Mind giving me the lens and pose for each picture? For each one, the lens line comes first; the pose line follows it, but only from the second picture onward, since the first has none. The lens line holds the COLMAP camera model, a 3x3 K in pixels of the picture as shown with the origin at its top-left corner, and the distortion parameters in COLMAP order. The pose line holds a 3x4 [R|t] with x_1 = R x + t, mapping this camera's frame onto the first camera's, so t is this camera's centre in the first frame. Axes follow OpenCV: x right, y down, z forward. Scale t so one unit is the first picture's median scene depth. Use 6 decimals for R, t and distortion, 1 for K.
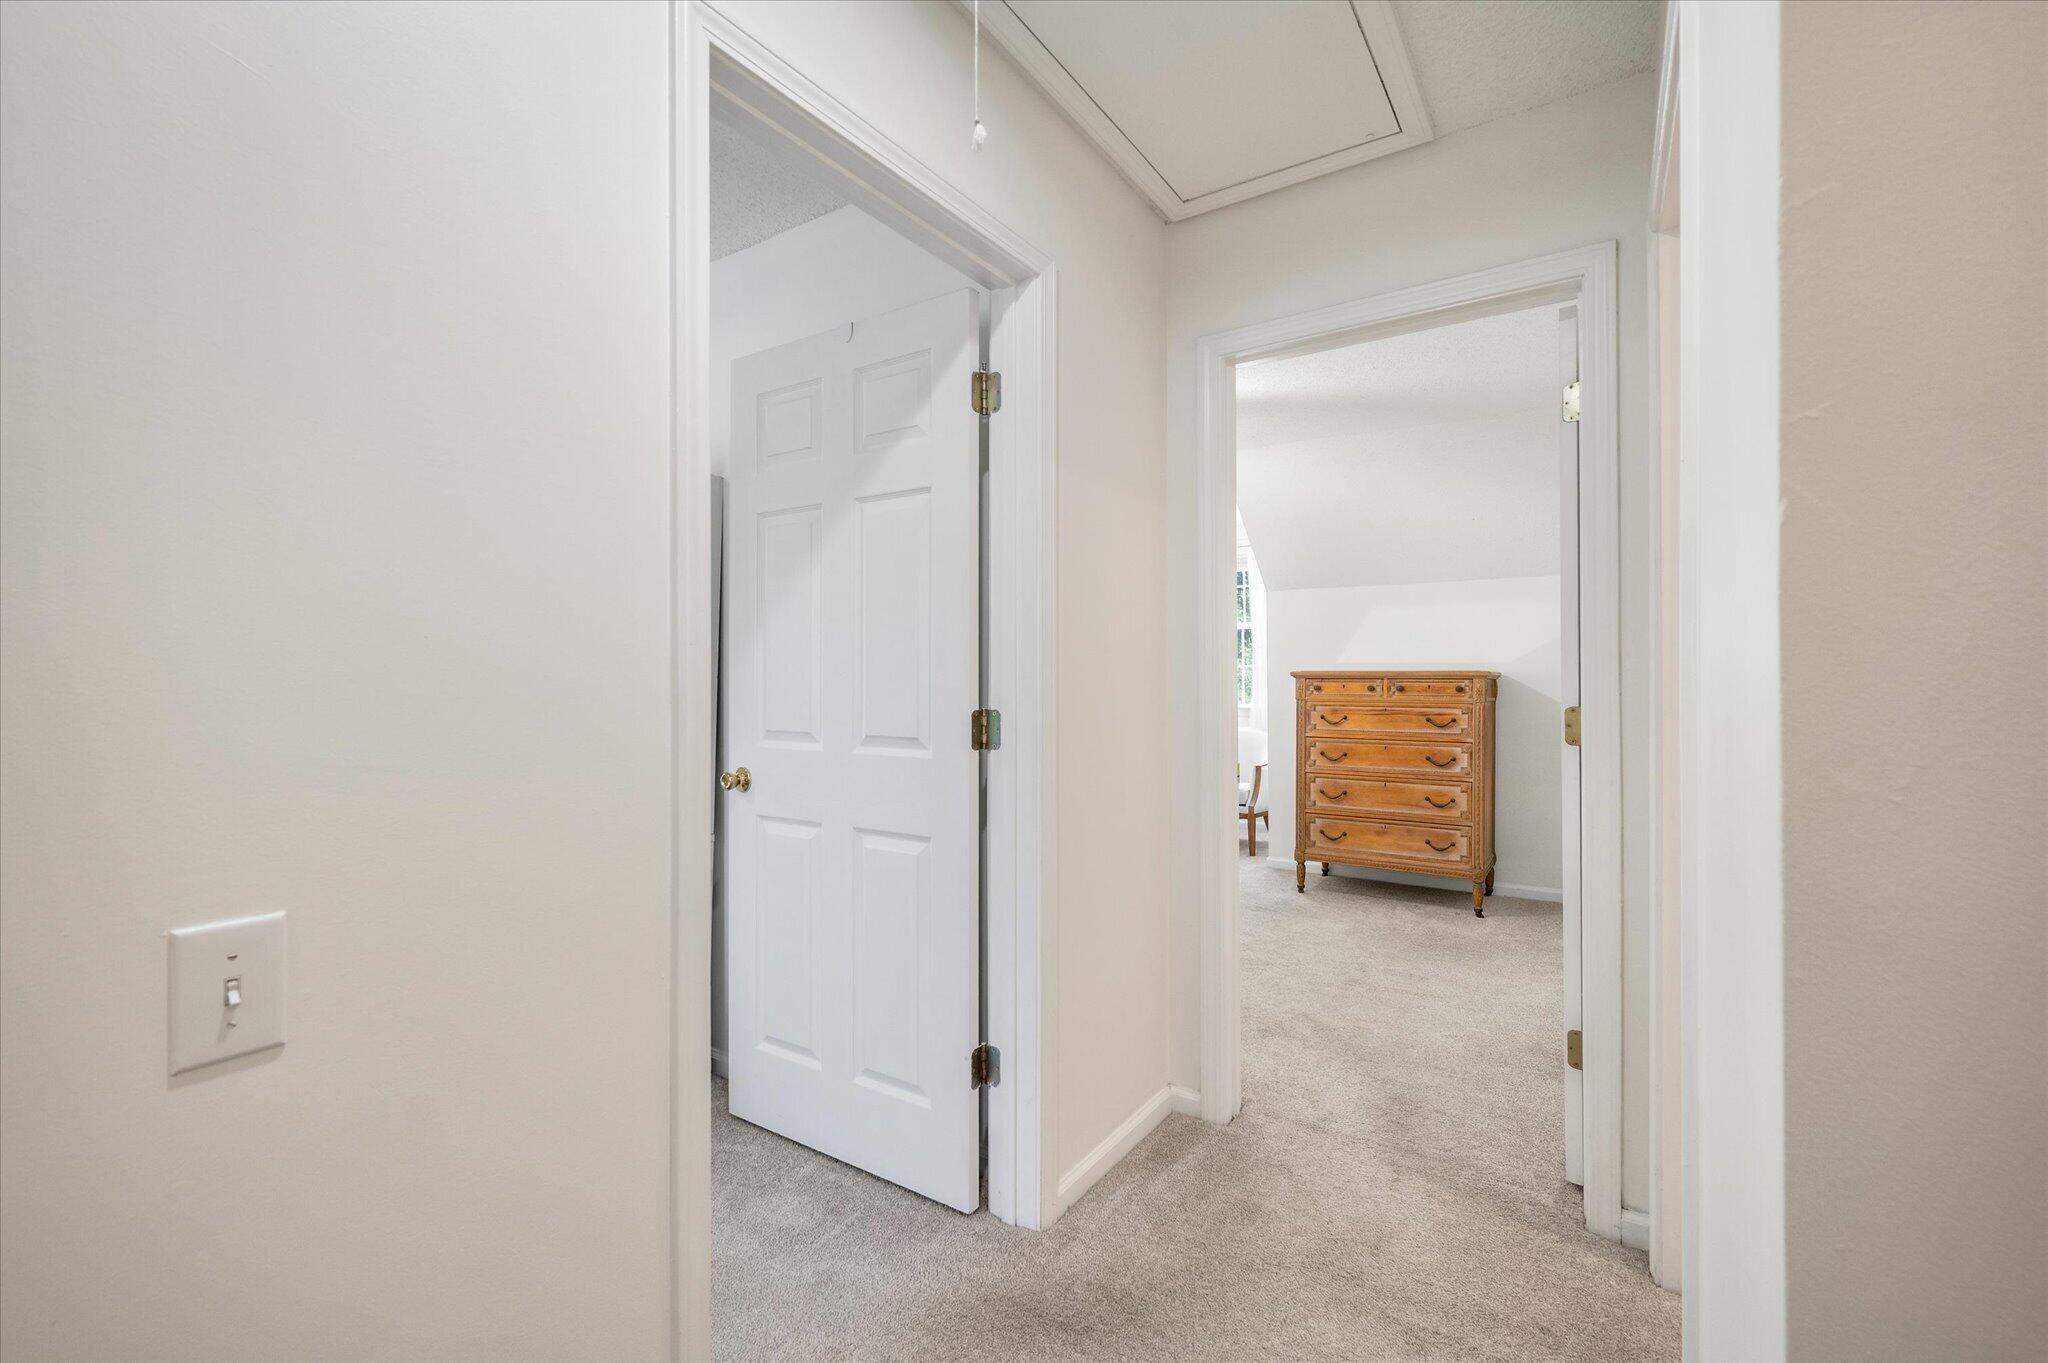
lens RADIAL K [[838.4, 0, 1034.6], [0, 838.4, 682.5], [0, 0, 1]] dist [0.000676, 0.000030]
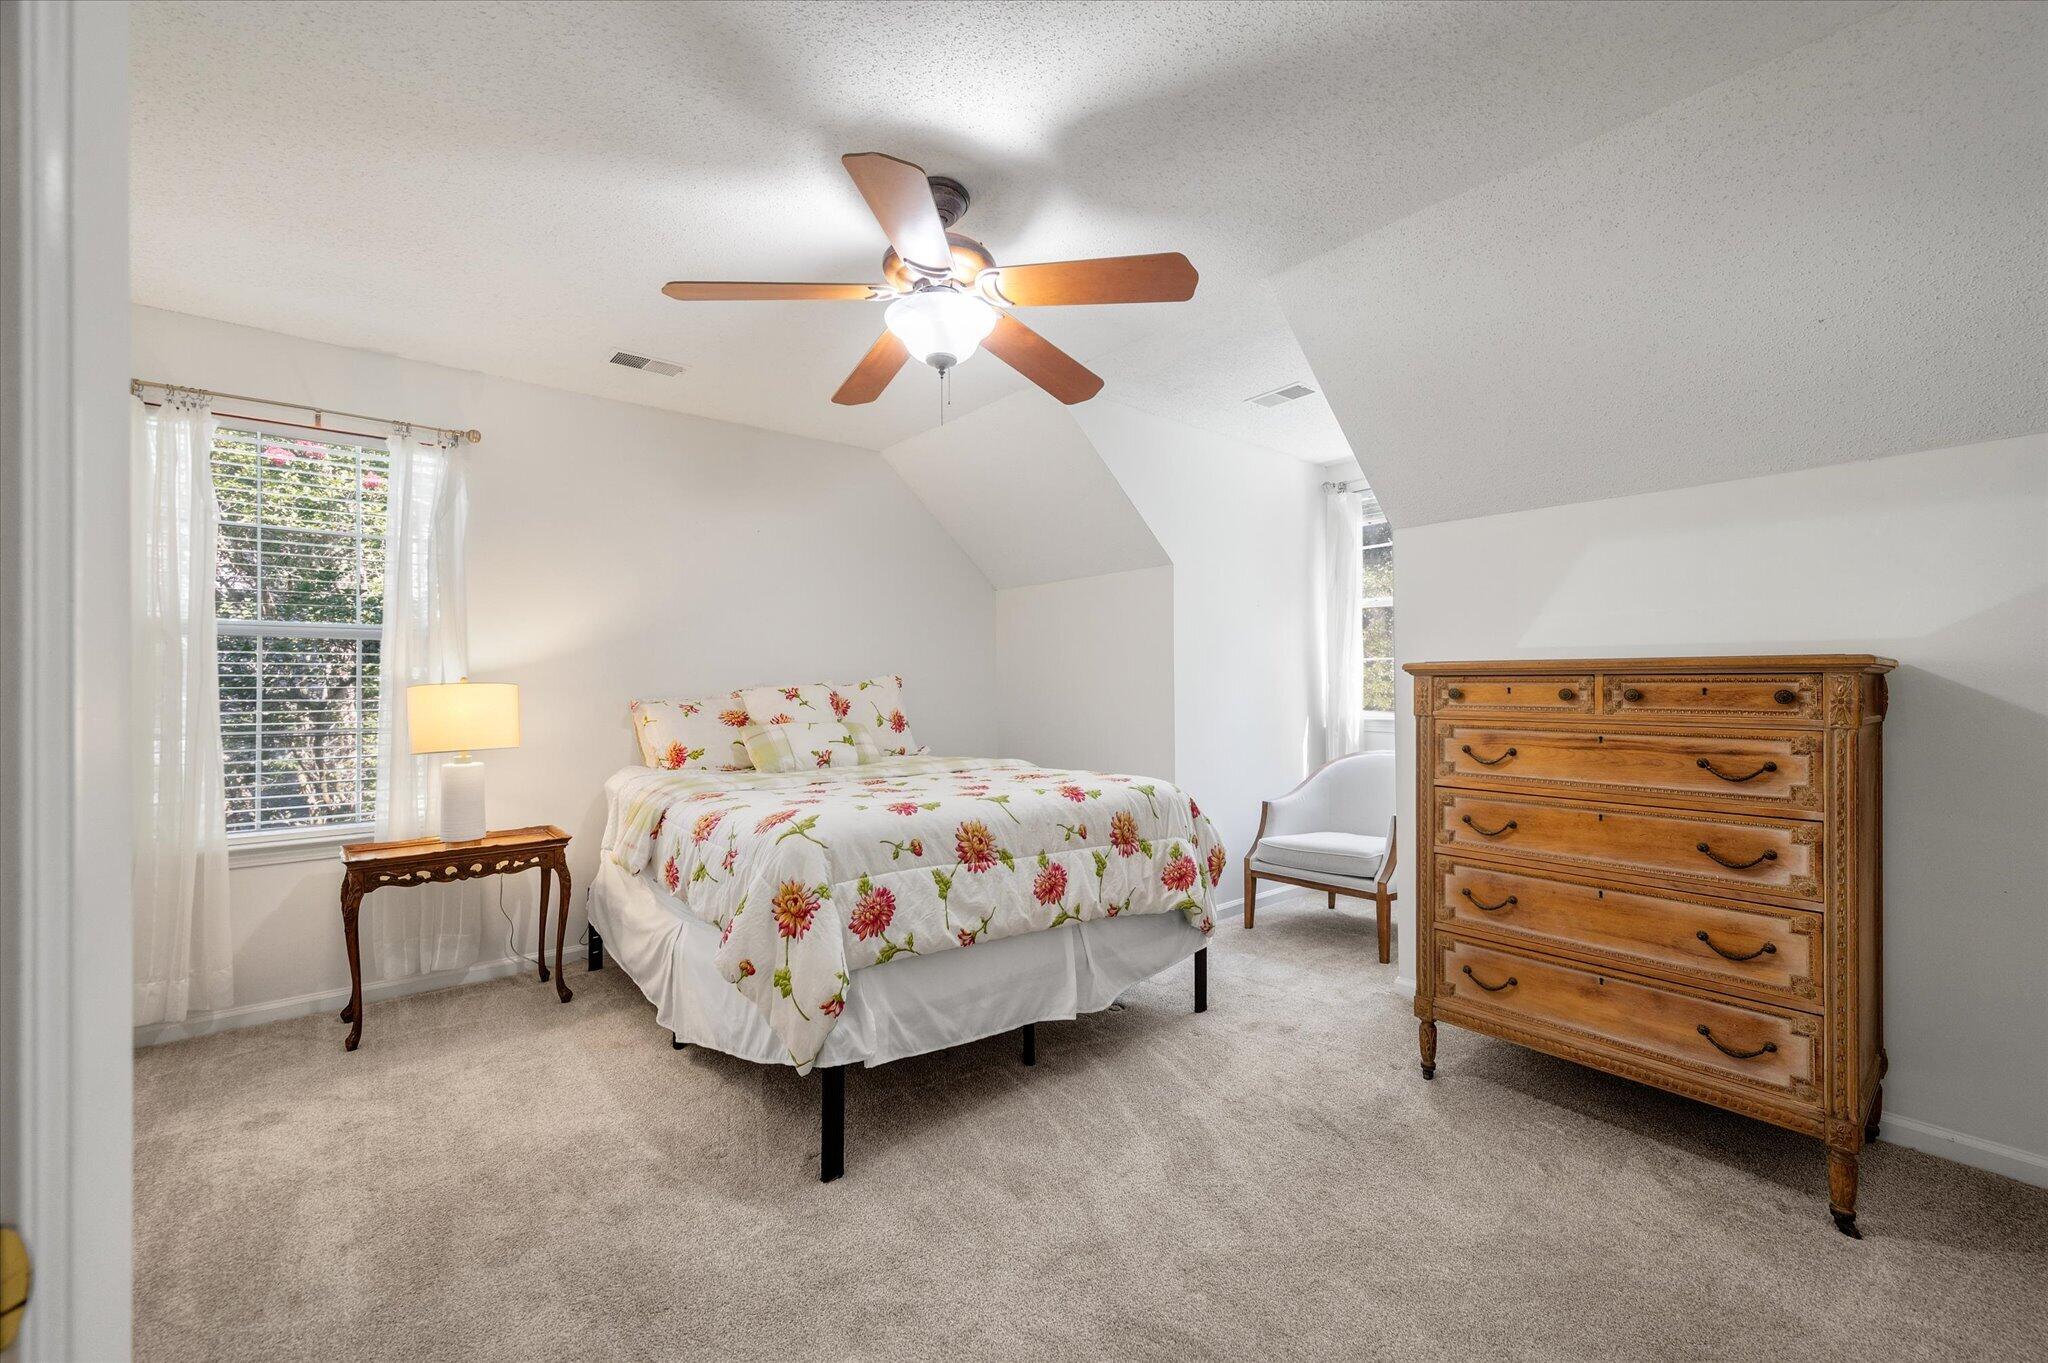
lens RADIAL K [[838.4, 0, 1013.4], [0, 838.4, 681.2], [0, 0, 1]] dist [0.000676, 0.000030]
pose [[0.960079, -0.007614, -0.279626, 0.229649], [0.007522, 0.999971, -0.001402, -0.002809], [0.279628, -0.000757, 0.960108, 0.442027]]
